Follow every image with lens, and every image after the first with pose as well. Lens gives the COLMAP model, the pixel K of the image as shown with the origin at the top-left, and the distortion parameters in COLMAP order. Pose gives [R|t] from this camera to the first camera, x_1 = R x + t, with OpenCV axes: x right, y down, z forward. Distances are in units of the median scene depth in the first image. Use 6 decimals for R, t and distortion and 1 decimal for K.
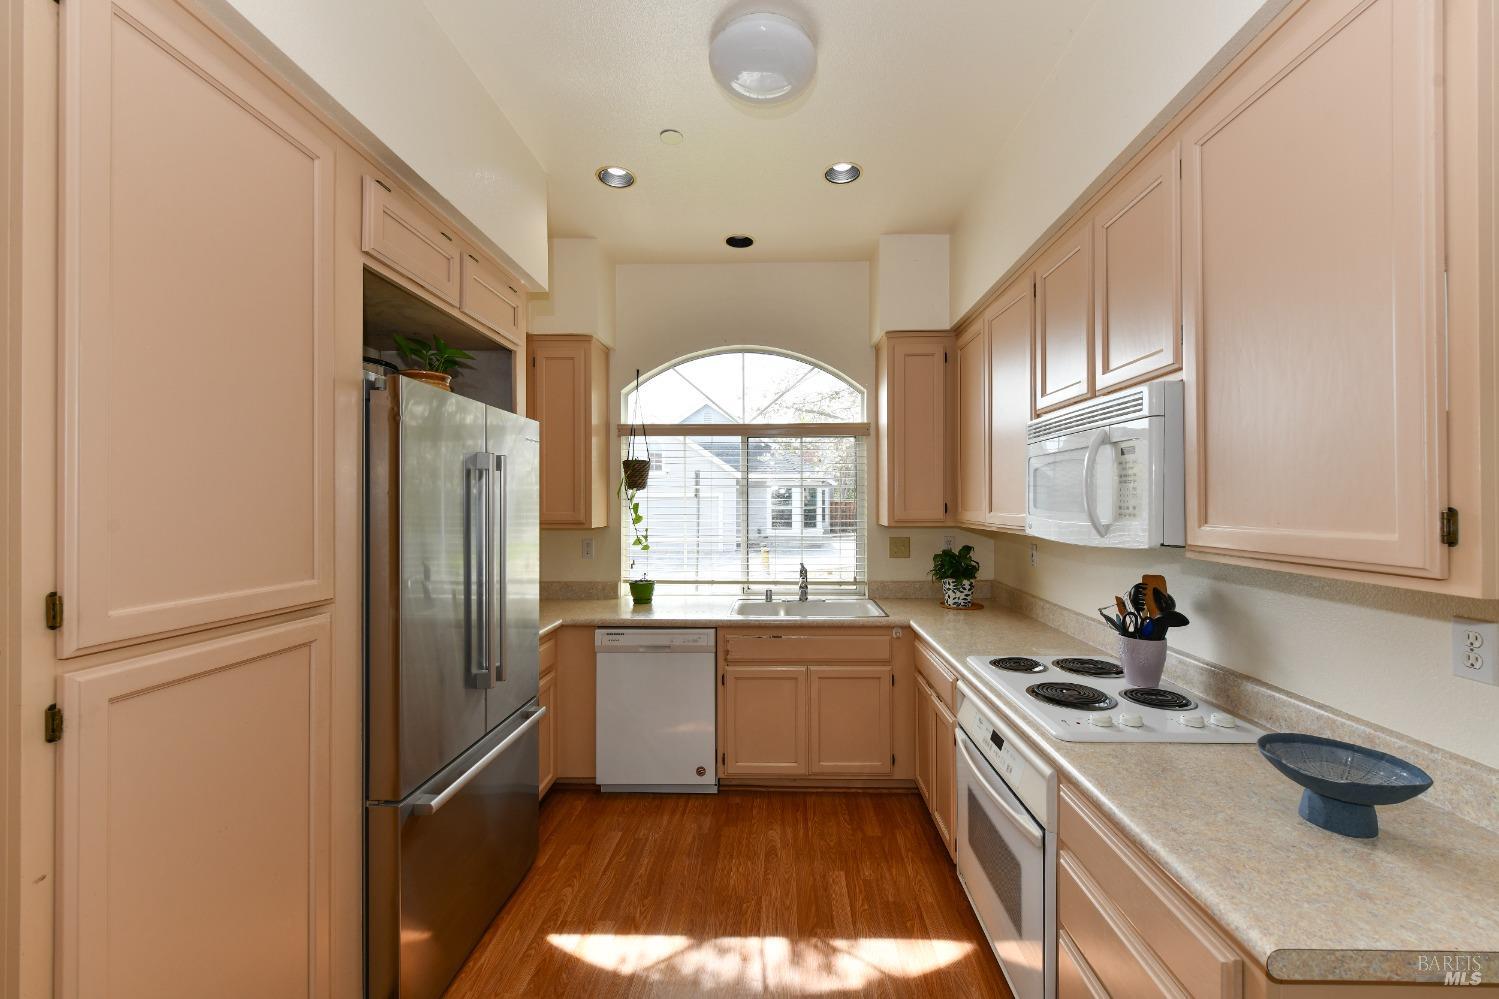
lens RADIAL K [[591.3, 0, 759.8], [0, 591.3, 501.2], [0, 0, 1]] dist [0.002629, -0.002449]
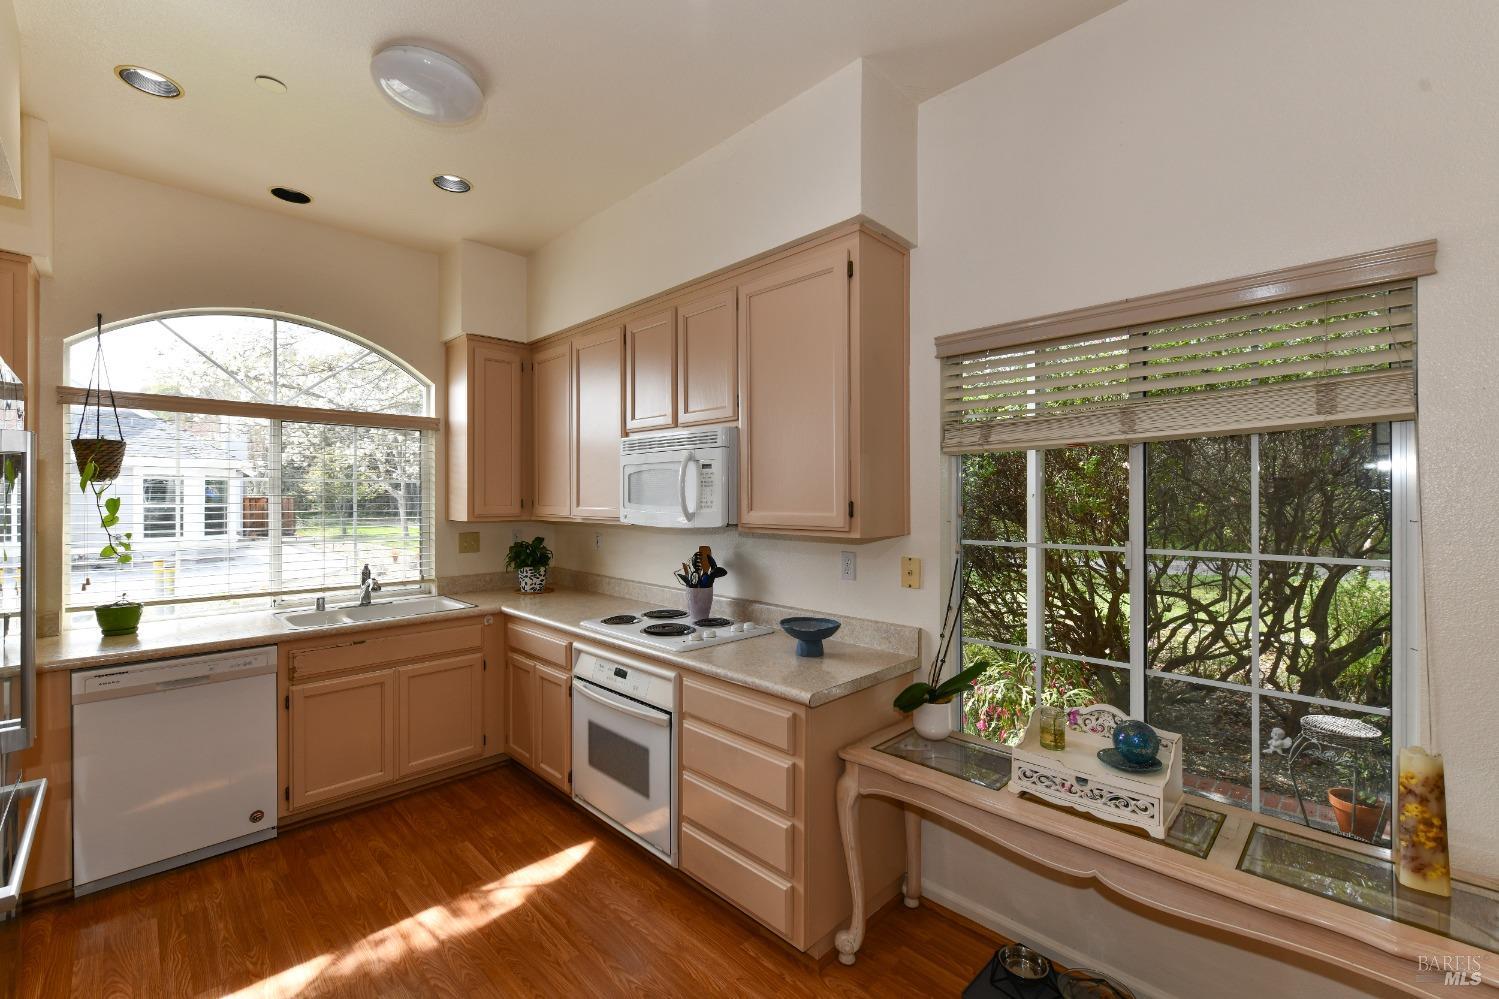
lens RADIAL K [[638.2, 0, 747.7], [0, 638.2, 498.9], [0, 0, 1]] dist [-0.012192, -0.000115]
pose [[0.689167, 0.001322, 0.724601, -0.280117], [-0.002622, 0.999996, 0.000670, 0.000422], [-0.724598, -0.002362, 0.689168, -0.135018]]
